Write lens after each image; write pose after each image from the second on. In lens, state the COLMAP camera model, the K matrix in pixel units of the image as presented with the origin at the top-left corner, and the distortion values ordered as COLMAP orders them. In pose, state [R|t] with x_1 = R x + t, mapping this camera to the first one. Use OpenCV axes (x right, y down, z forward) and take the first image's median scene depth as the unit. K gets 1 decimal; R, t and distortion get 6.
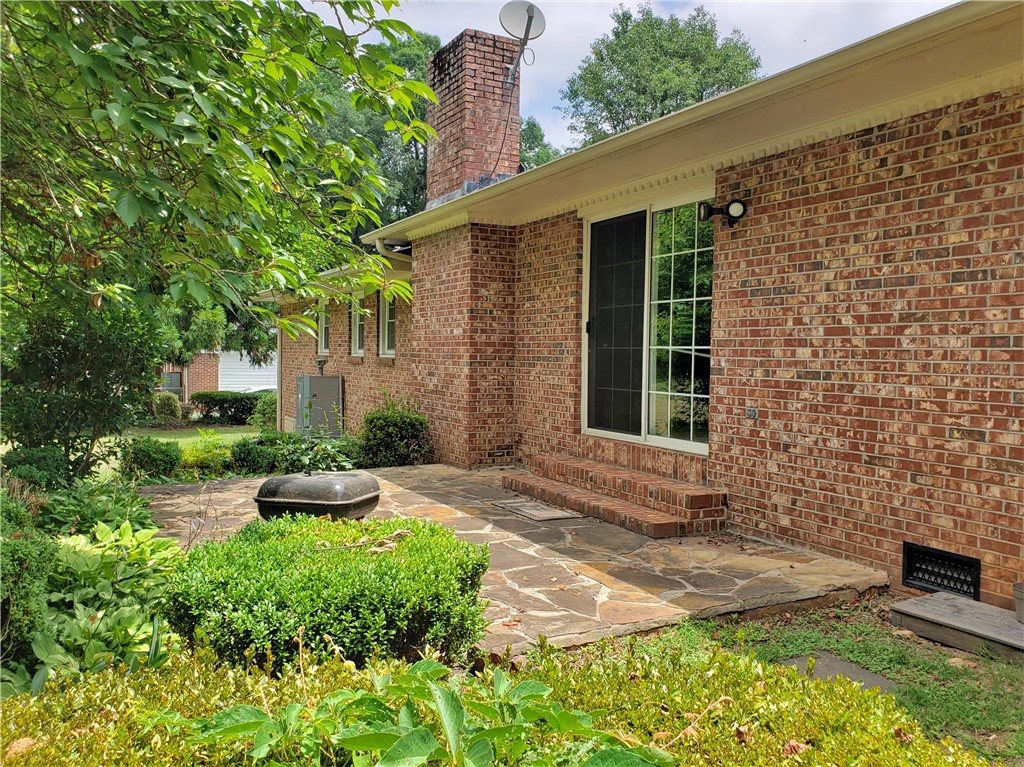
lens RADIAL K [[825.9, 0, 518.6], [0, 825.9, 390.3], [0, 0, 1]] dist [0.009924, -0.014393]
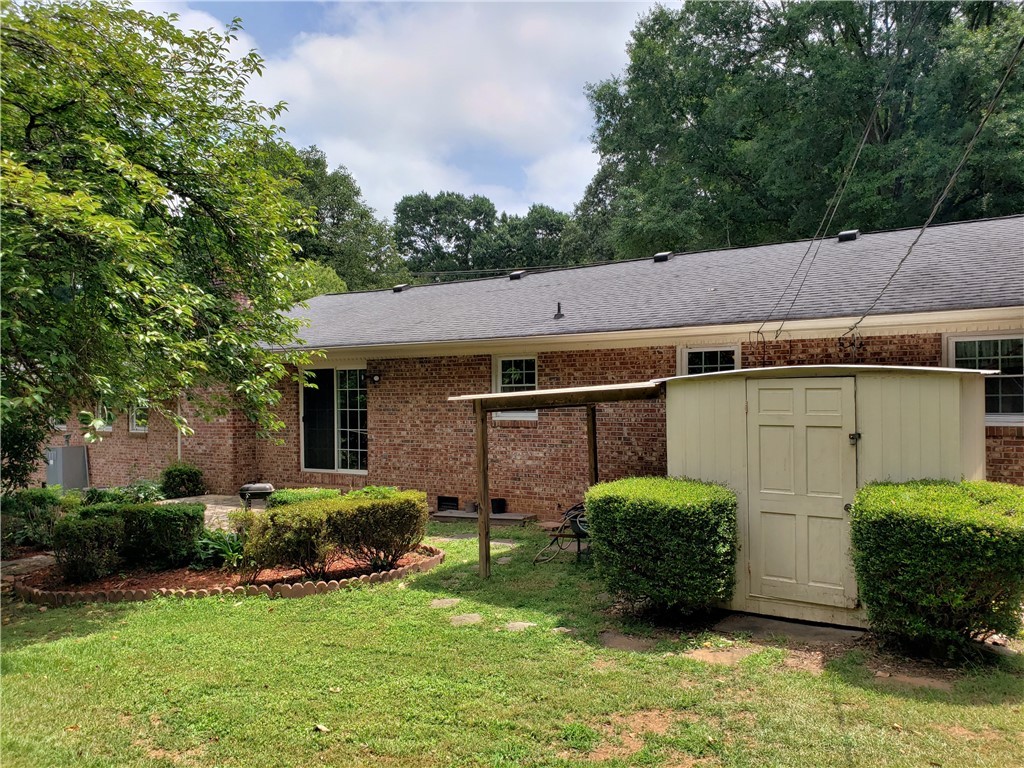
lens RADIAL K [[825.9, 0, 514.2], [0, 825.9, 389.6], [0, 0, 1]] dist [0.009924, -0.014393]
pose [[0.890440, -0.017501, 0.454764, -0.534373], [0.043140, 0.998007, -0.046063, -0.044408], [-0.453051, 0.060635, 0.889420, -1.504656]]
